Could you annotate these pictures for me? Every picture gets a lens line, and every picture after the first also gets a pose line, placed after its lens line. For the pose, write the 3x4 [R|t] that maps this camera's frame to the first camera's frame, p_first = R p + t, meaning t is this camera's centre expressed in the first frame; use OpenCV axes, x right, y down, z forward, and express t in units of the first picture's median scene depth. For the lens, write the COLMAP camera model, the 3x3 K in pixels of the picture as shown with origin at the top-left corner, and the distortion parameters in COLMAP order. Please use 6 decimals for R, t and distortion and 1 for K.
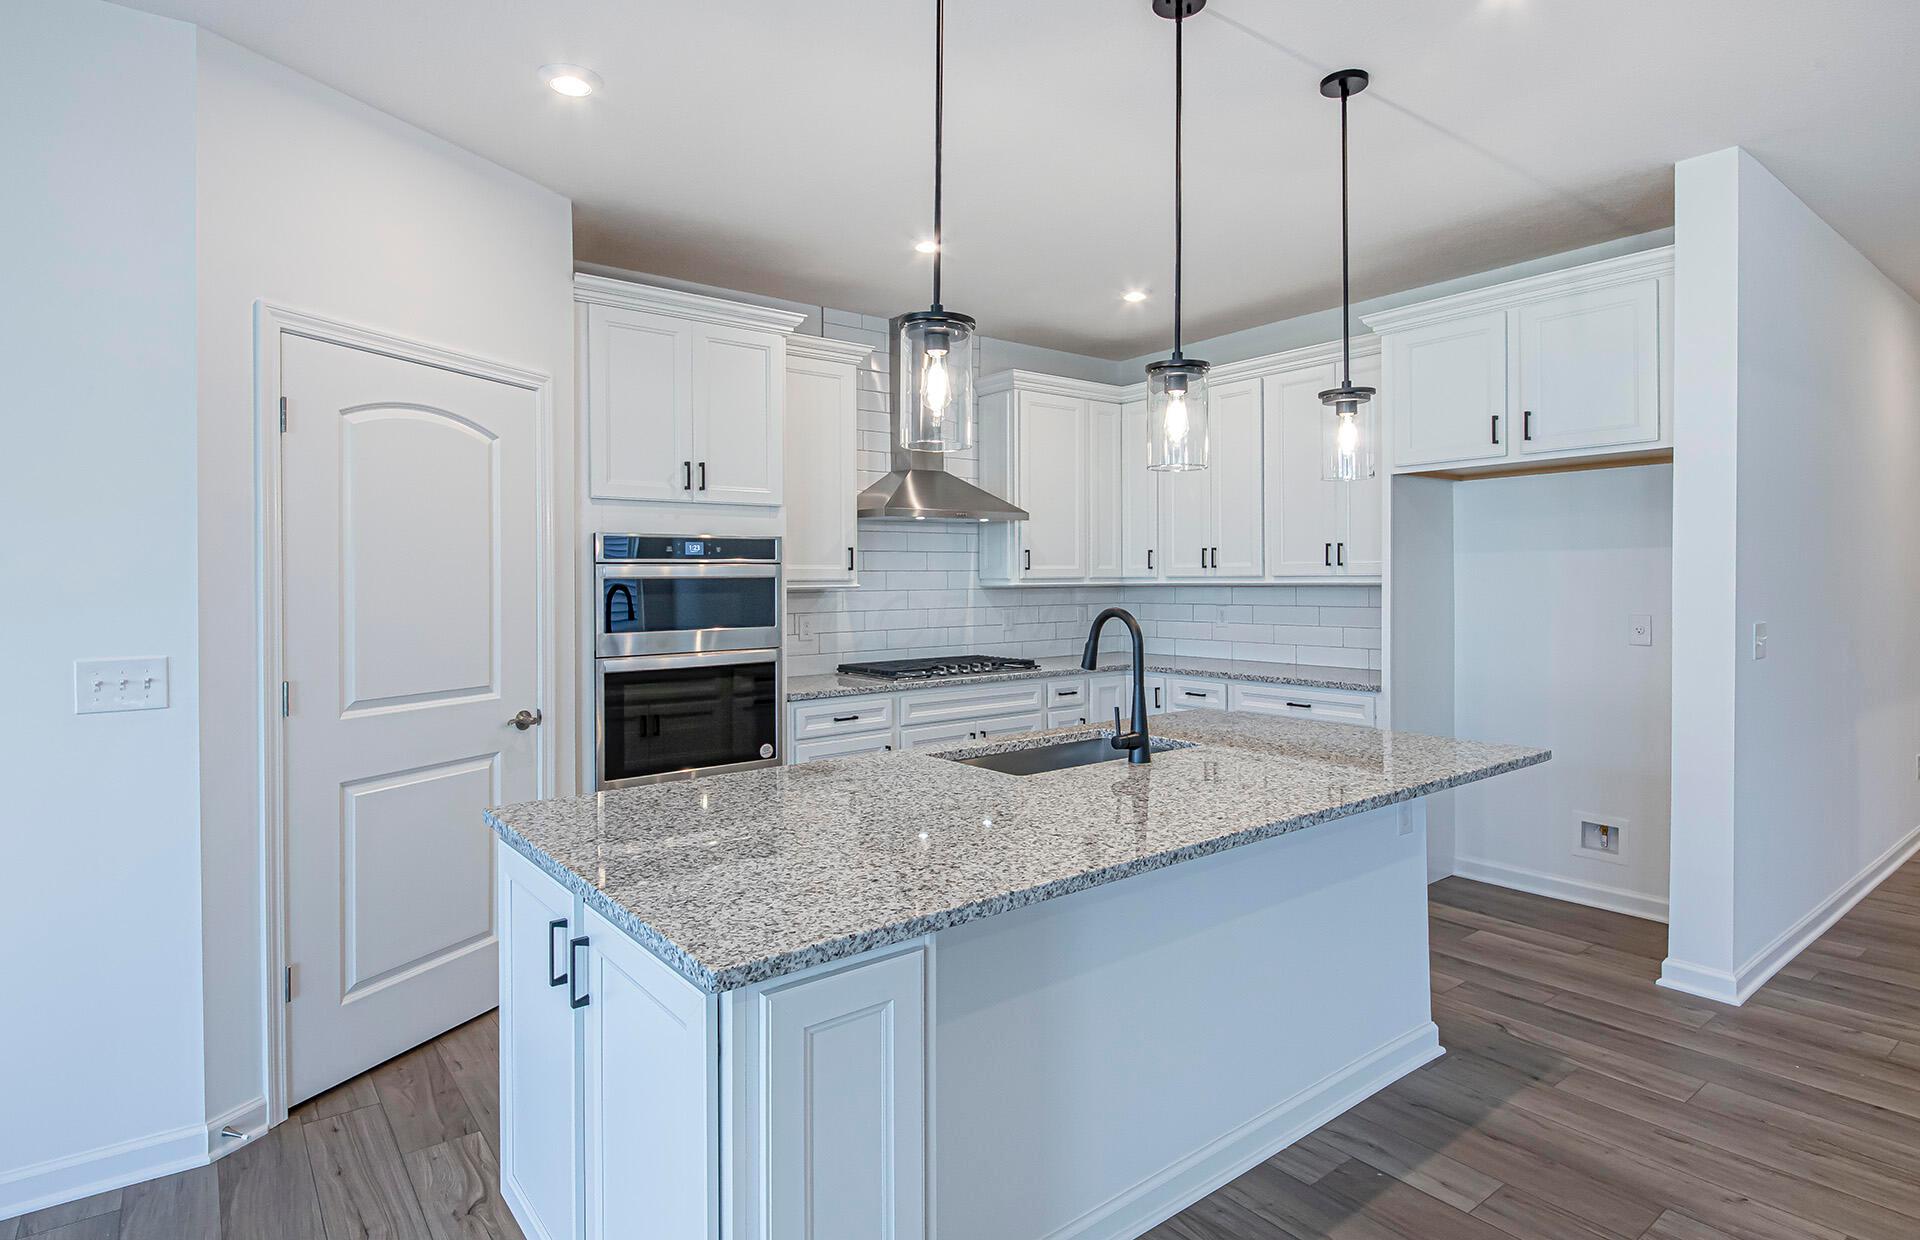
lens RADIAL K [[993.4, 0, 947.6], [0, 993.4, 579.2], [0, 0, 1]] dist [0.035974, -0.027183]
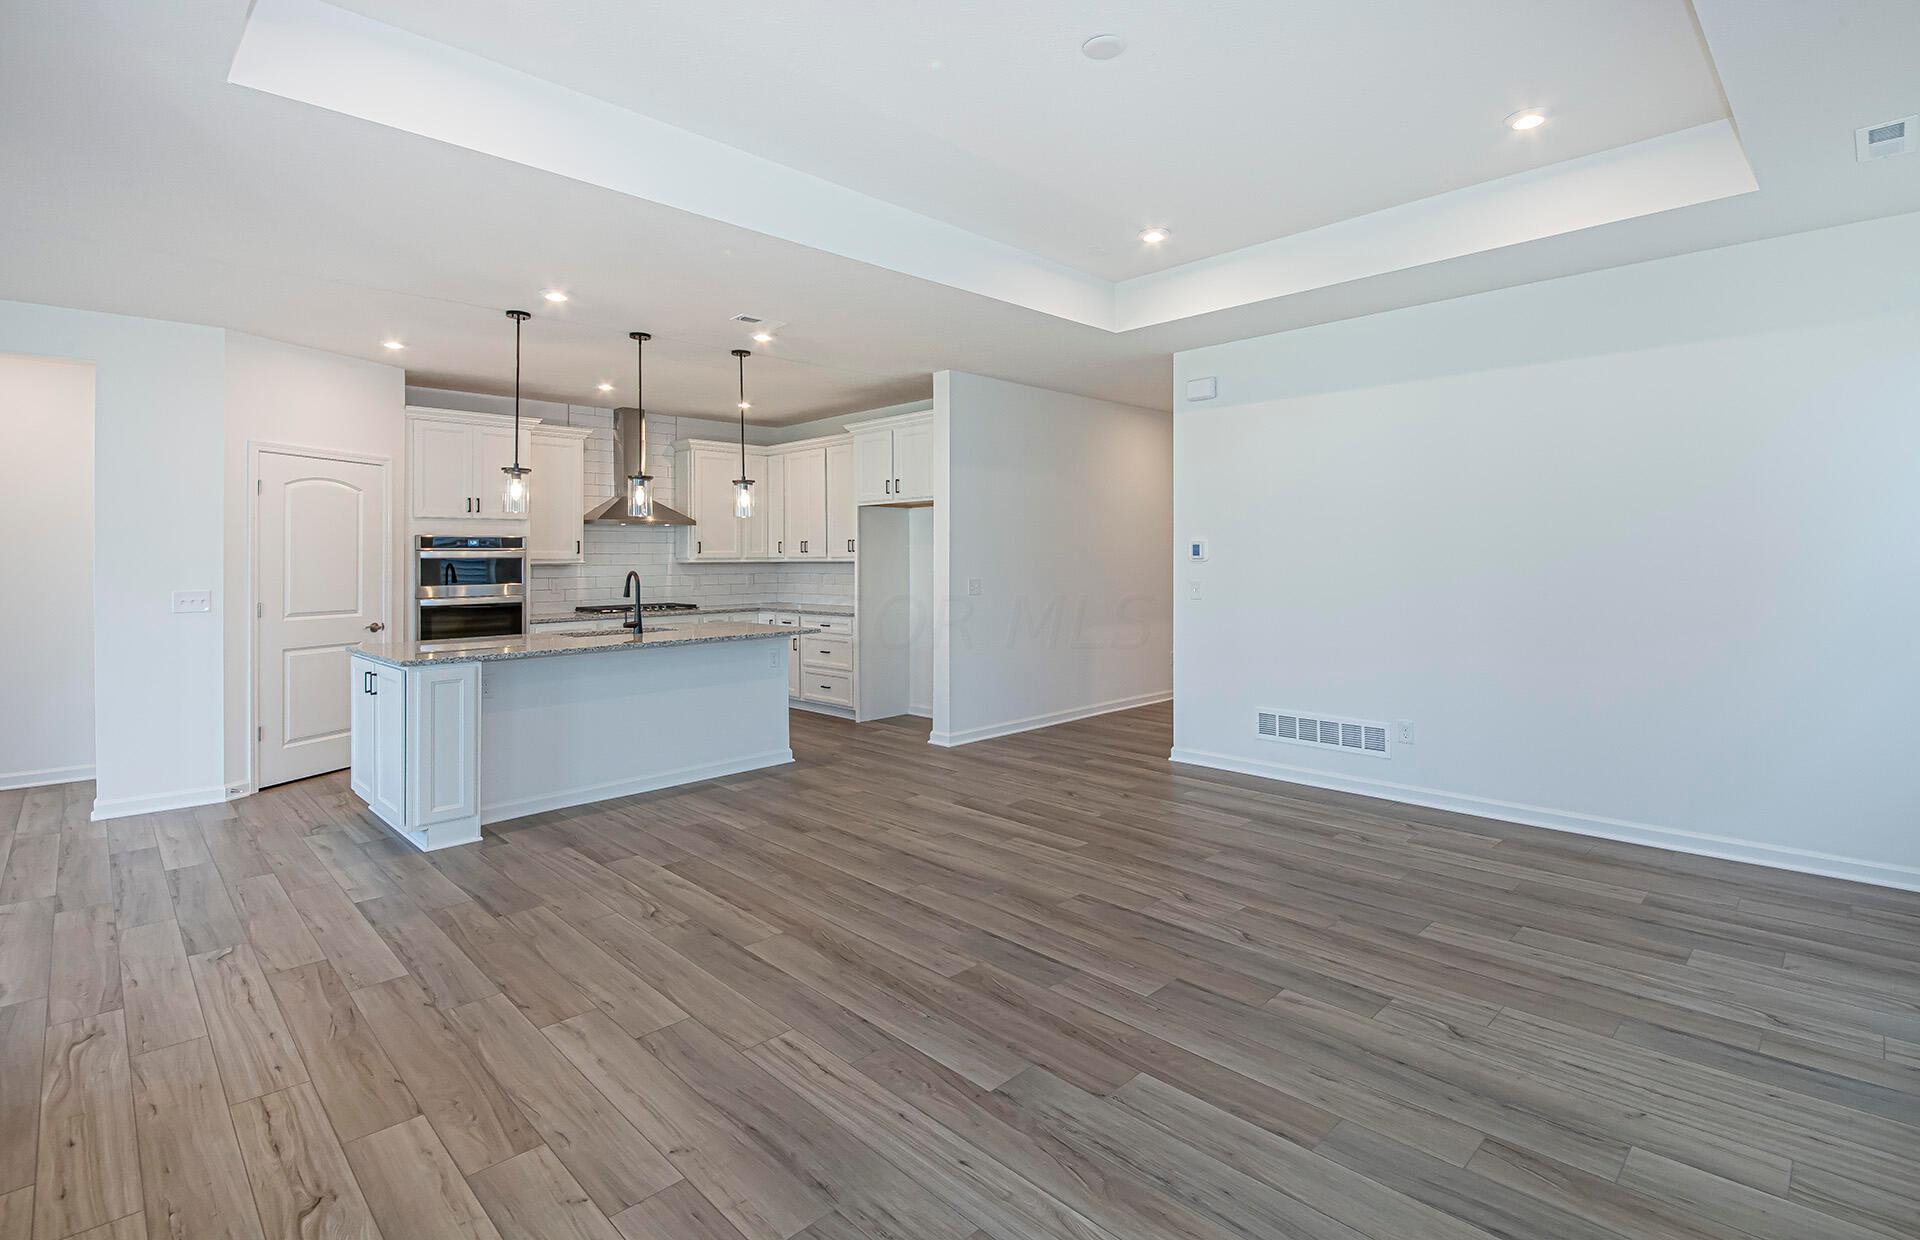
lens RADIAL K [[886.8, 0, 949.8], [0, 886.8, 569.2], [0, 0, 1]] dist [0.032015, -0.028951]
pose [[0.992880, 0.000116, 0.119119, 0.436847], [-0.001711, 0.999910, 0.013289, -0.004202], [-0.119107, -0.013398, 0.992791, -0.792752]]
